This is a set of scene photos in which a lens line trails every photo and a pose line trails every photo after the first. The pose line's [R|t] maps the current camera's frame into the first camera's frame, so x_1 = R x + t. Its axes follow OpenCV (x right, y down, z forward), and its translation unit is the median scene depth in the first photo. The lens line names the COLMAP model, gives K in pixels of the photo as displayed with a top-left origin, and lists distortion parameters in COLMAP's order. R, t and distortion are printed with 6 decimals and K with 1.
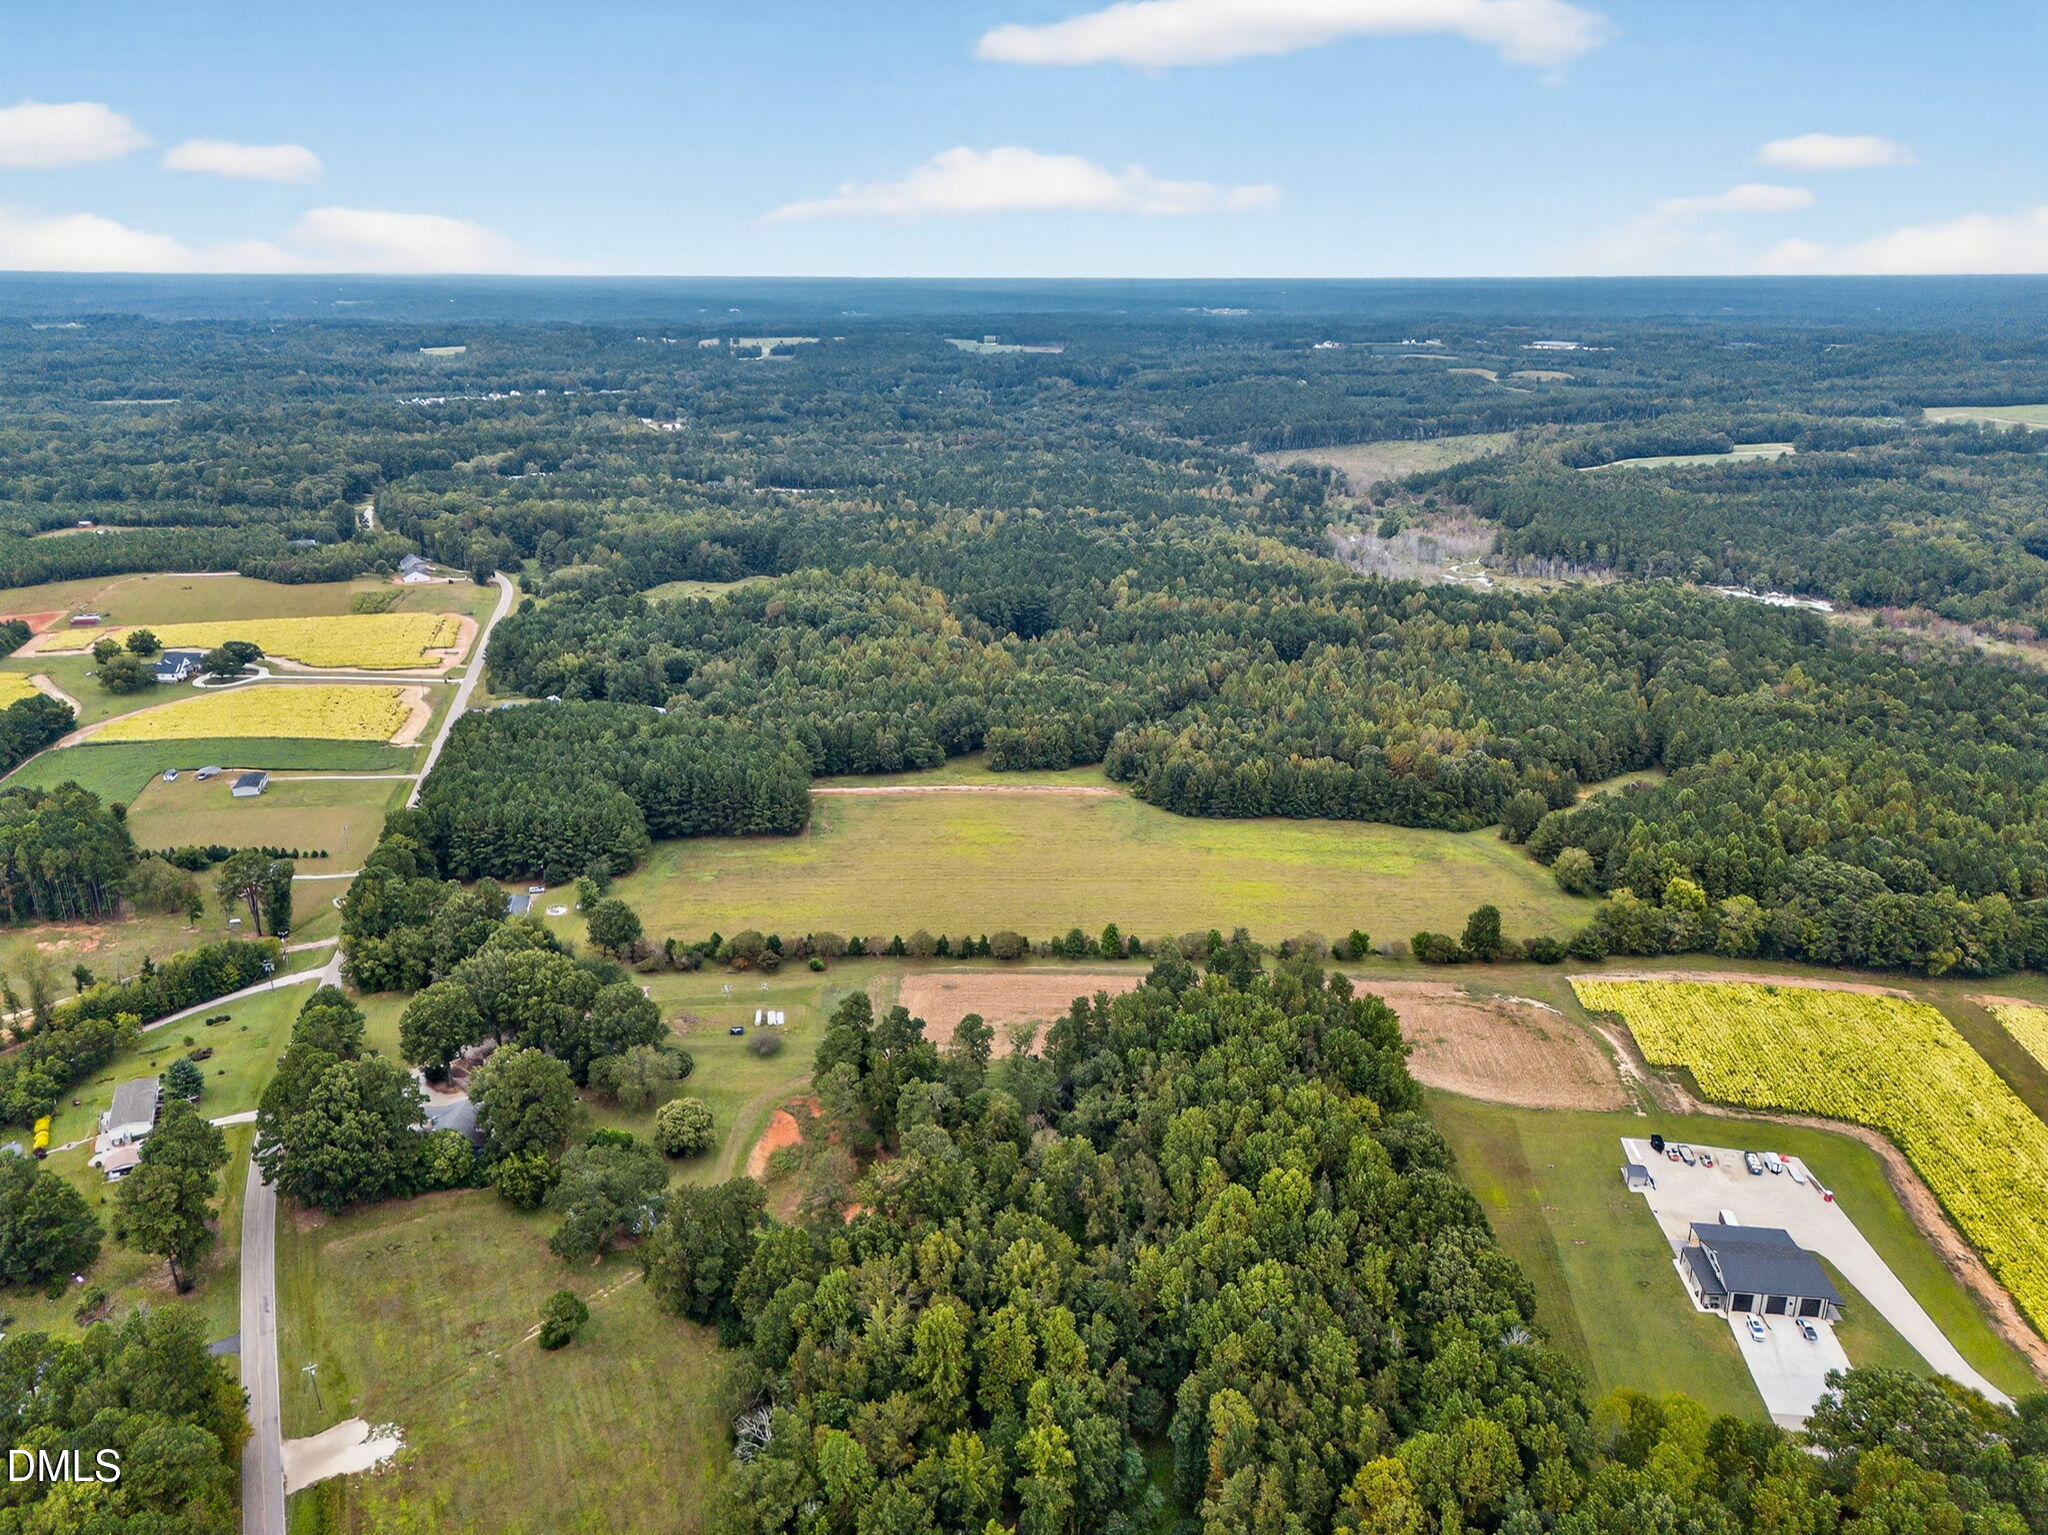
lens RADIAL K [[1442.5, 0, 1028.6], [0, 1442.5, 780.9], [0, 0, 1]] dist [0.067996, -0.050763]
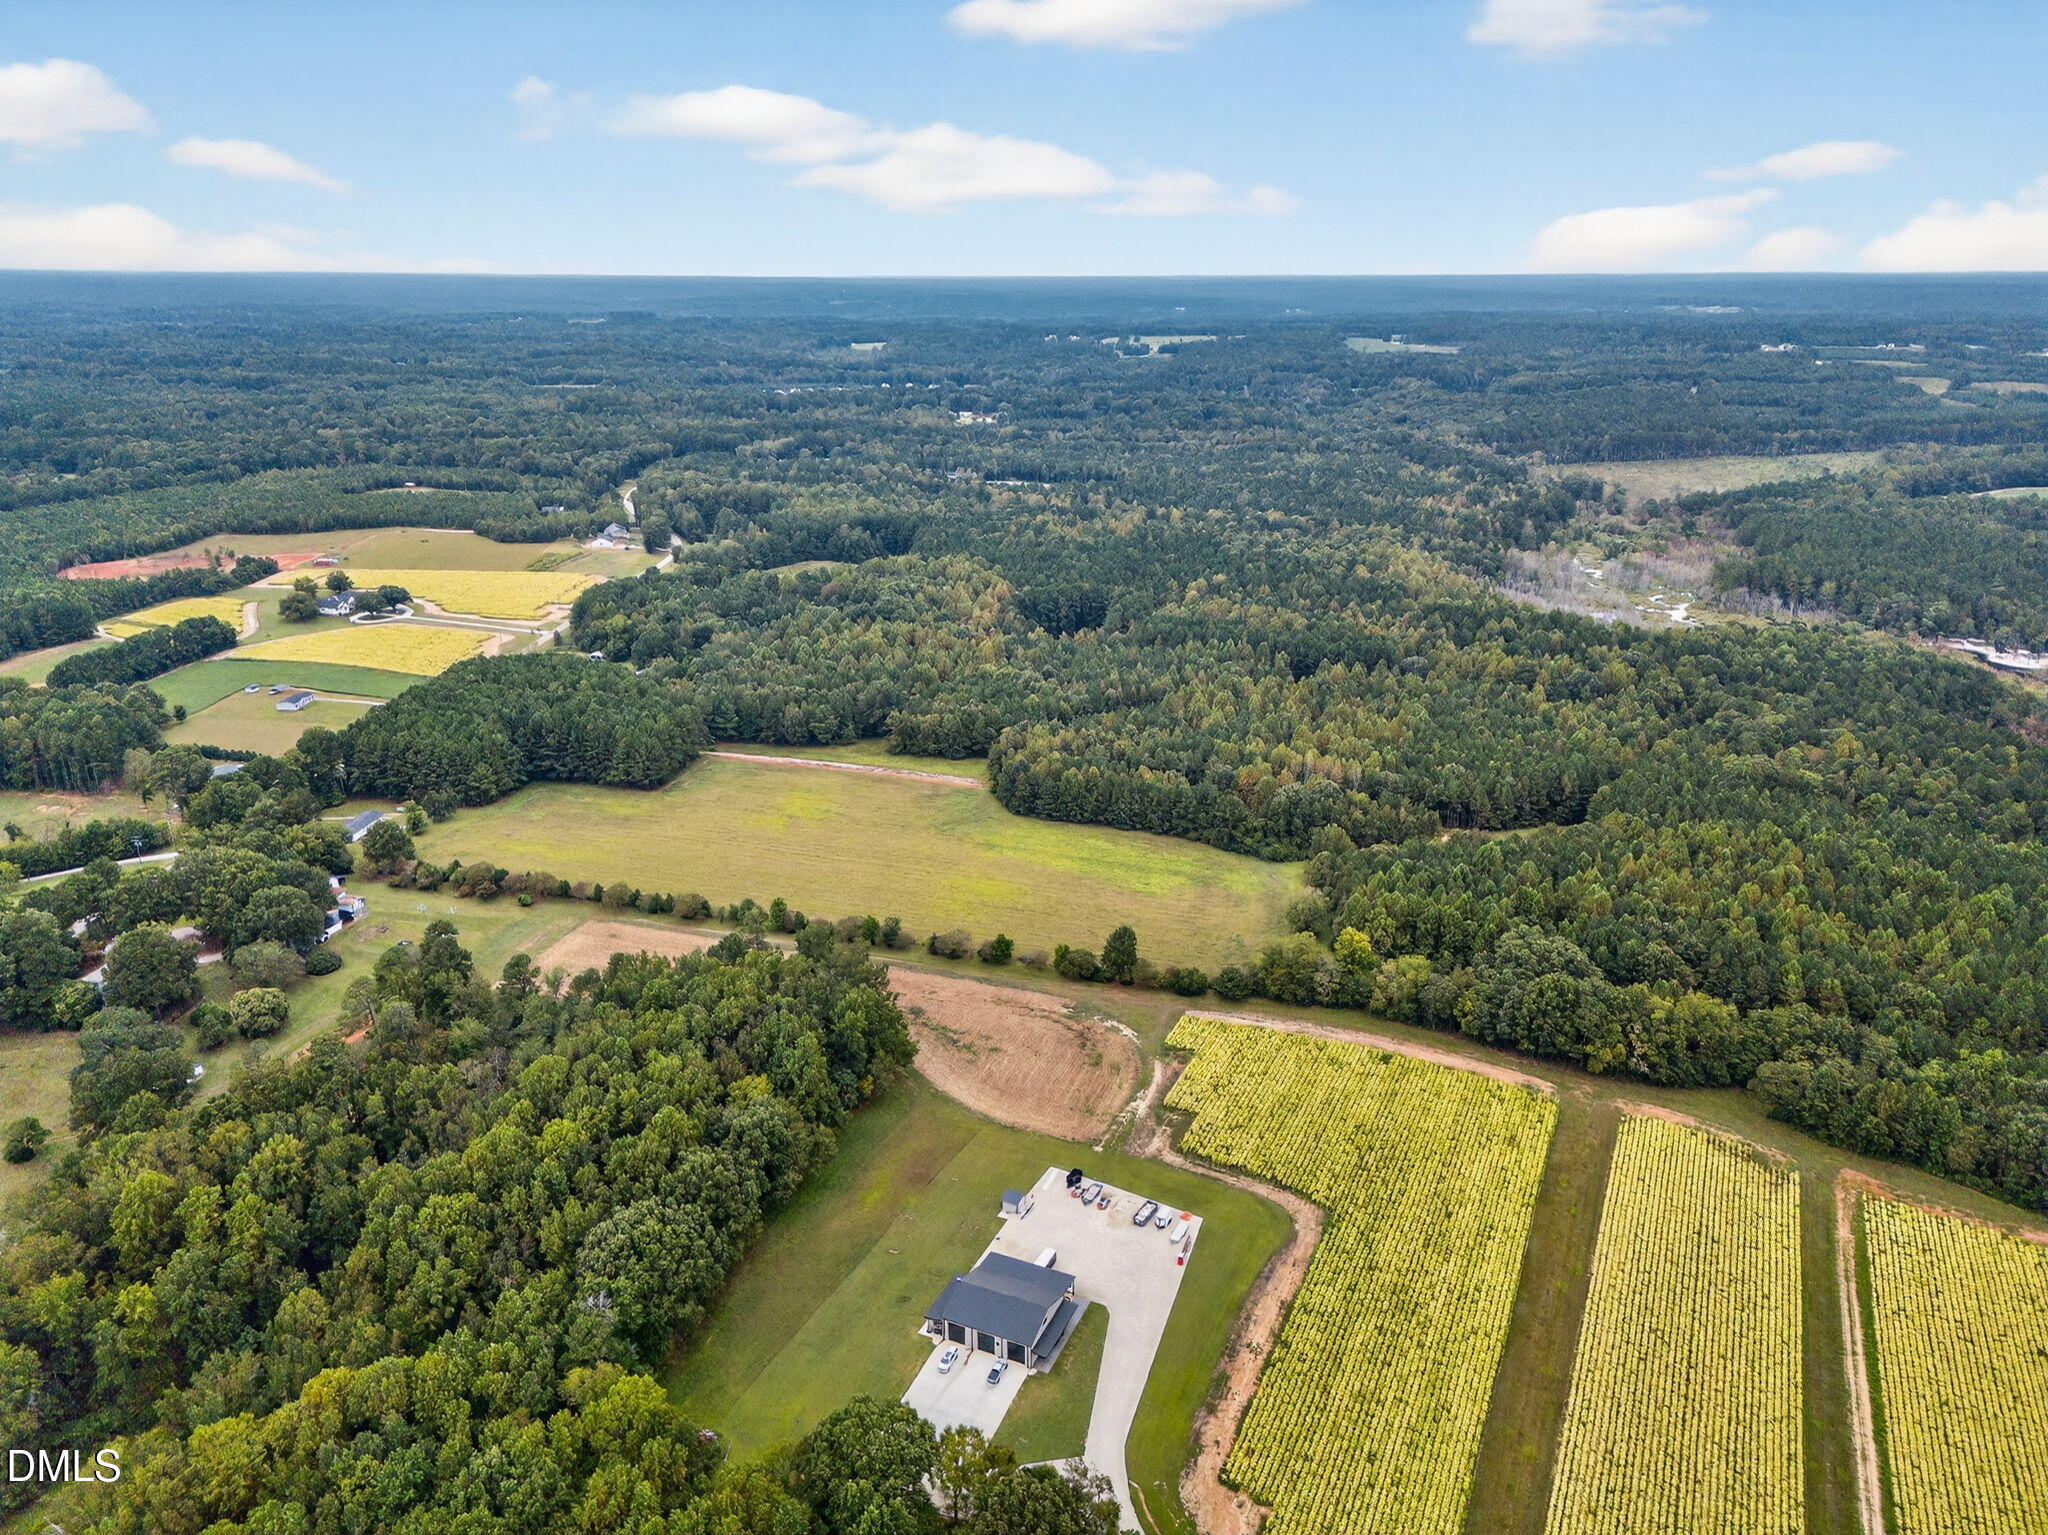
lens RADIAL K [[1427.5, 0, 1037.6], [0, 1427.5, 790.1], [0, 0, 1]] dist [0.102131, -0.126015]
pose [[0.948895, 0.106422, -0.297108, 0.390518], [-0.103796, 0.994293, 0.024647, -0.017207], [0.298035, 0.007451, 0.954526, 0.046195]]
